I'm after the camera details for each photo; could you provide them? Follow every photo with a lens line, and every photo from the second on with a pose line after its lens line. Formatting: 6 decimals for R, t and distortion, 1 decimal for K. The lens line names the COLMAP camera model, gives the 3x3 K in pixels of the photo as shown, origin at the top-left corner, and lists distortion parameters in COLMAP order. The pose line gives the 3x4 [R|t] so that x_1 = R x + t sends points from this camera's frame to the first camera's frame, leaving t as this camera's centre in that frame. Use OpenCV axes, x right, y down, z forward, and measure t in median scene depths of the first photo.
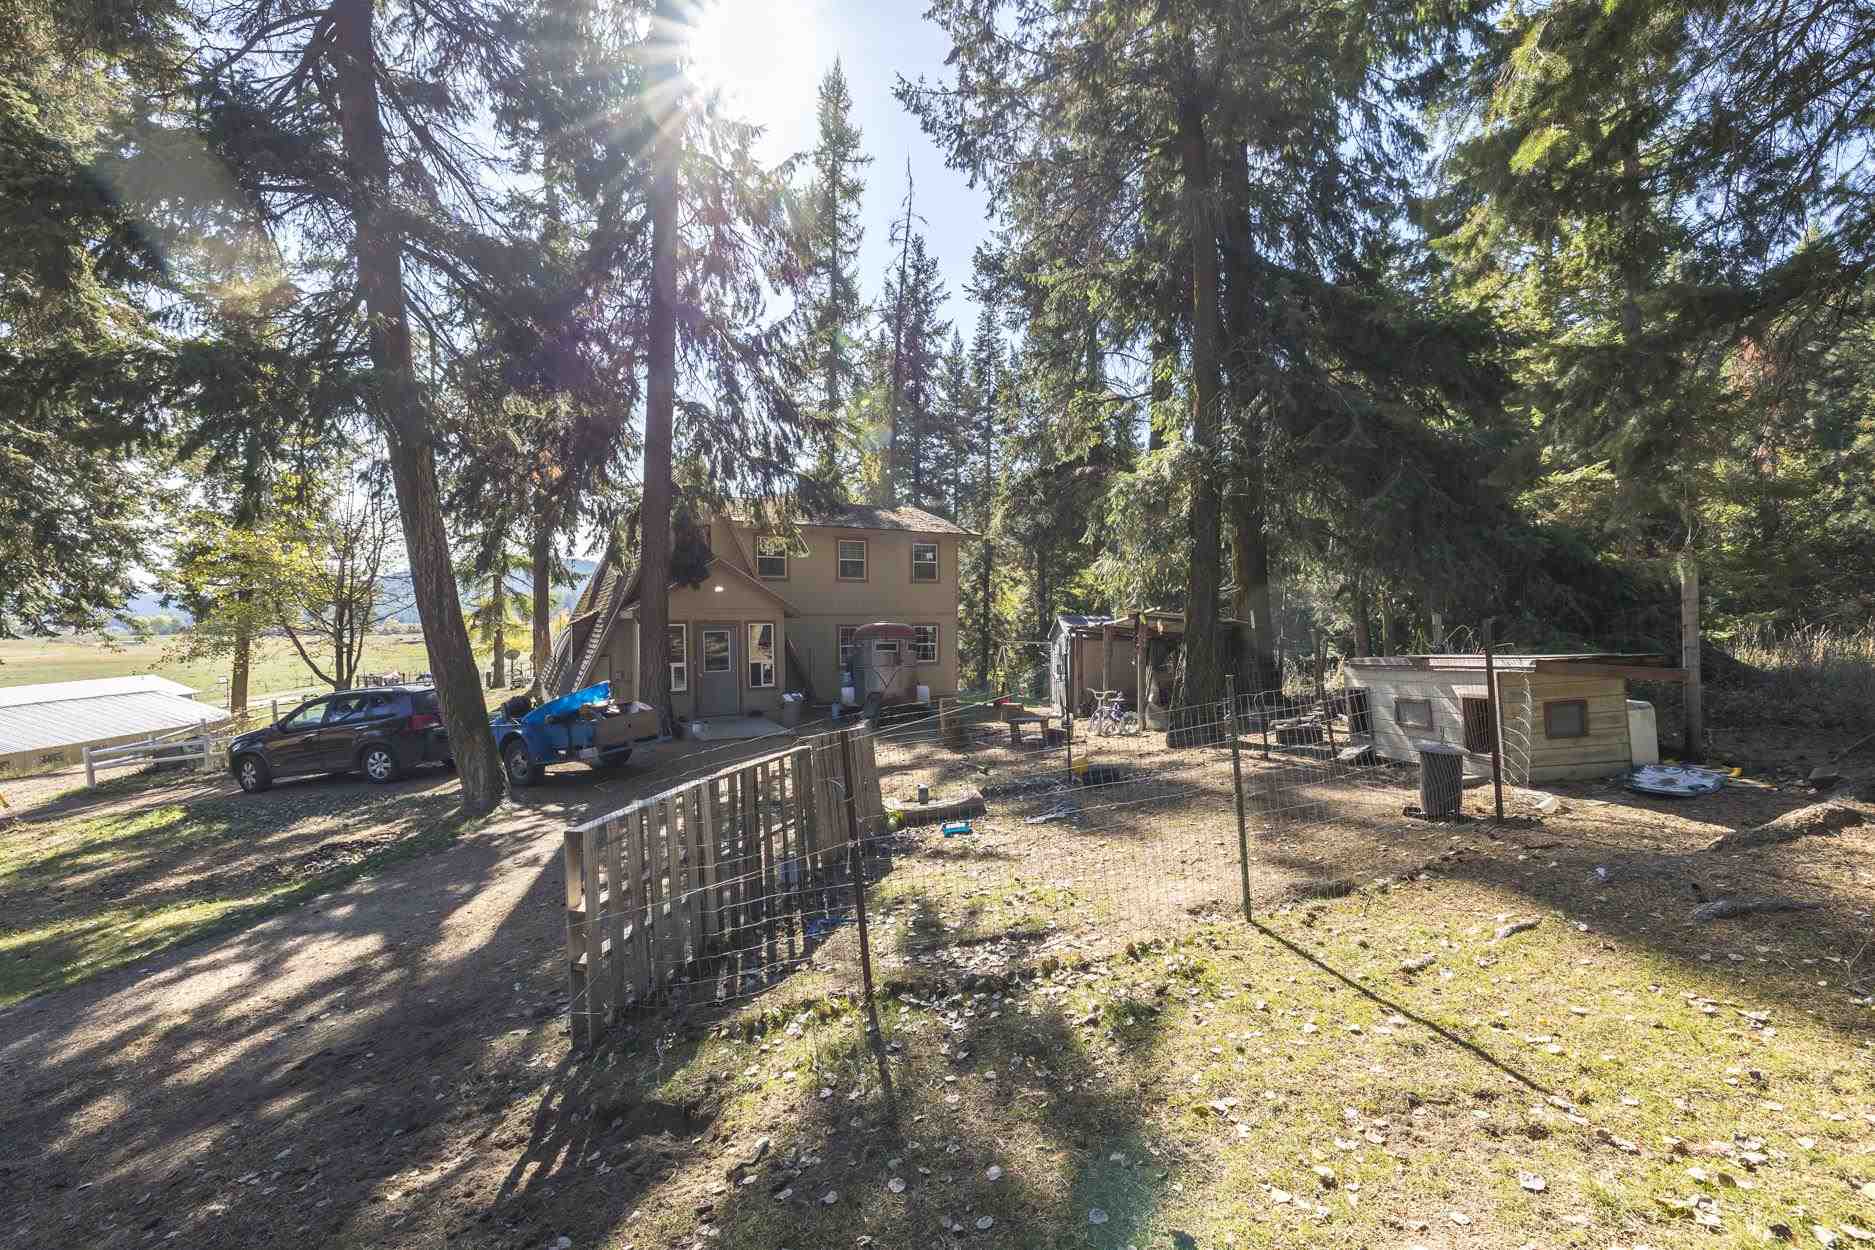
lens RADIAL K [[786.6, 0, 939.5], [0, 786.6, 621.2], [0, 0, 1]] dist [0.001886, 0.000296]
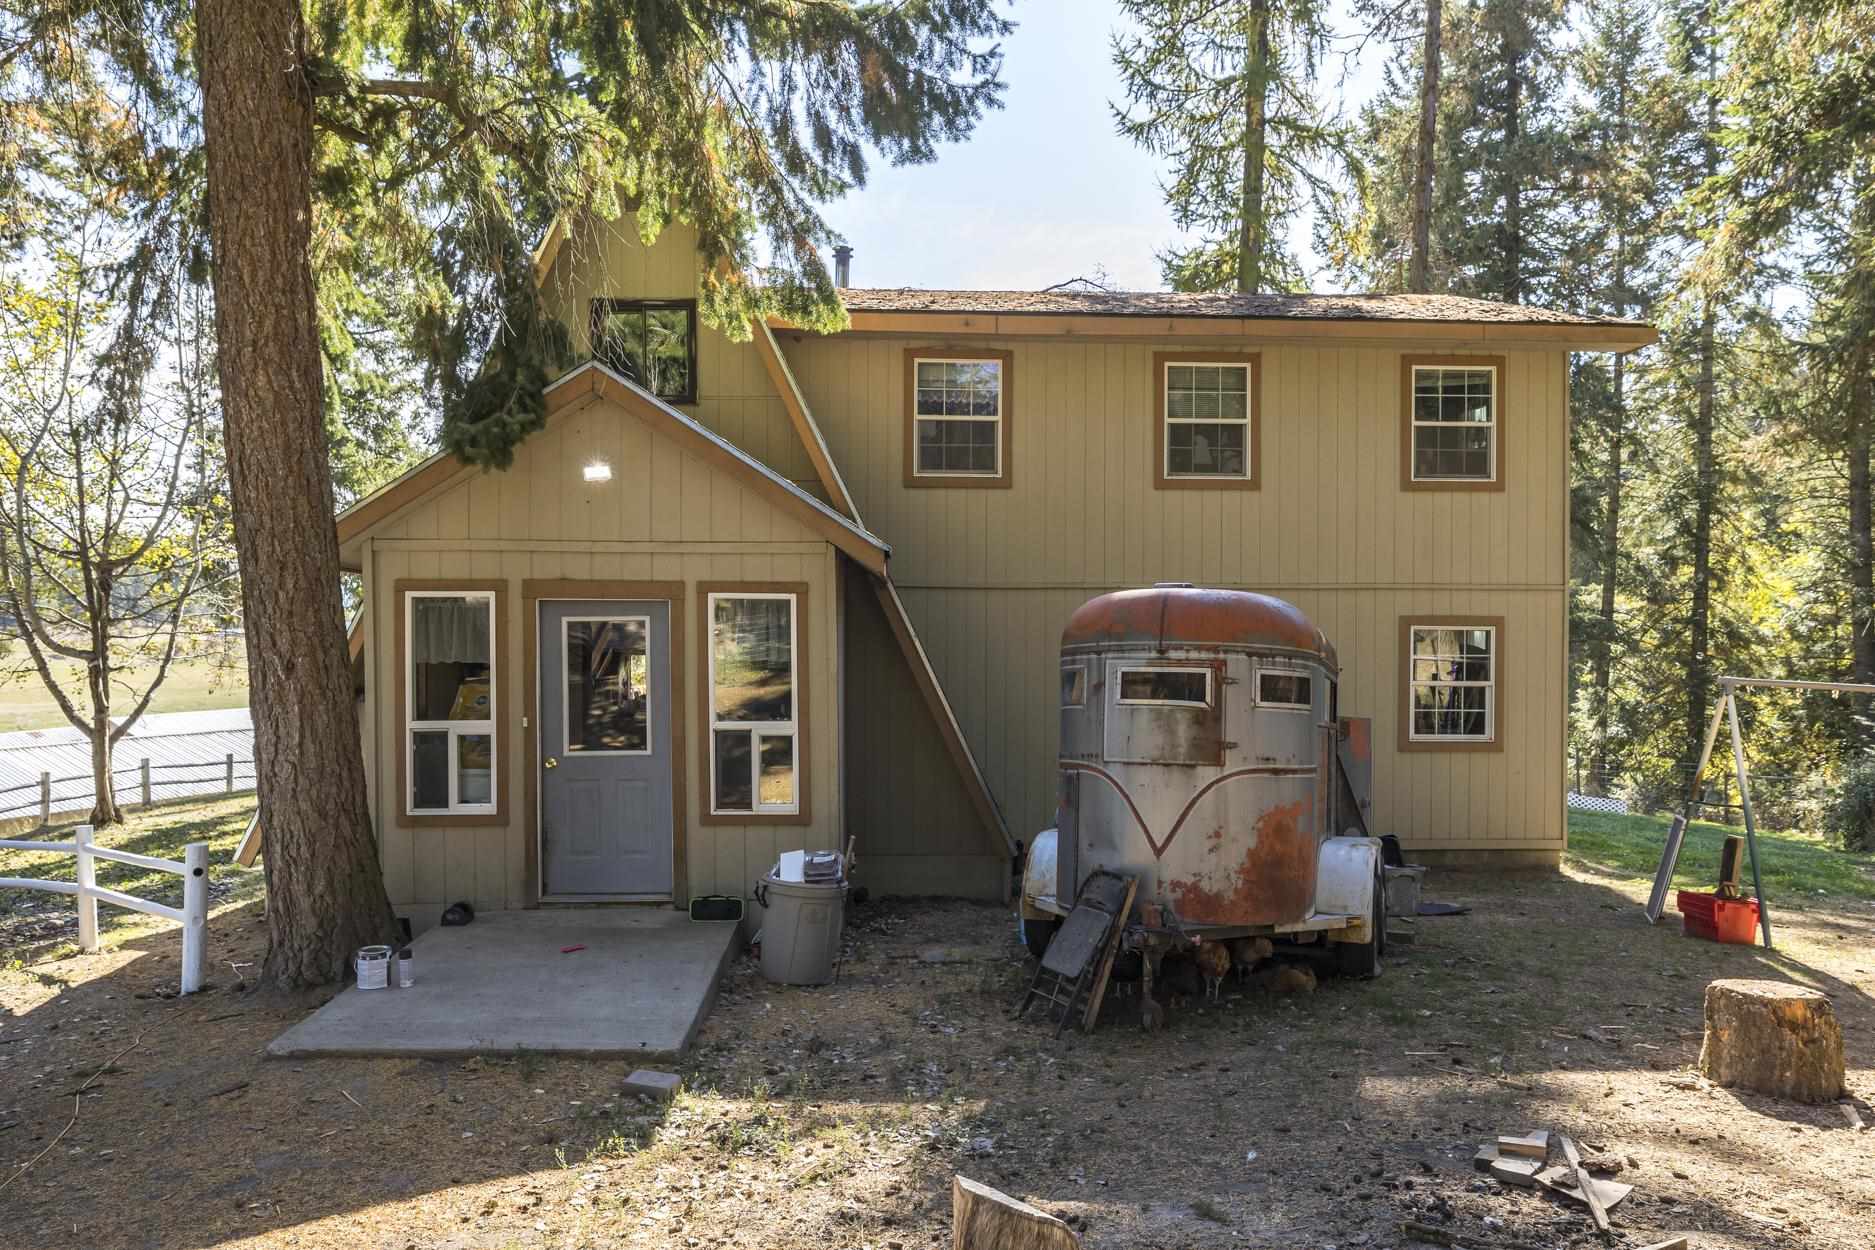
lens RADIAL K [[1372.1, 0, 934.9], [0, 1372.1, 621.5], [0, 0, 1]] dist [-0.000033, 0.000092]
pose [[0.897462, 0.006422, -0.441045, 0.017382], [-0.012684, 0.999856, -0.011252, 0.005828], [0.440909, 0.015693, 0.897414, 0.185509]]
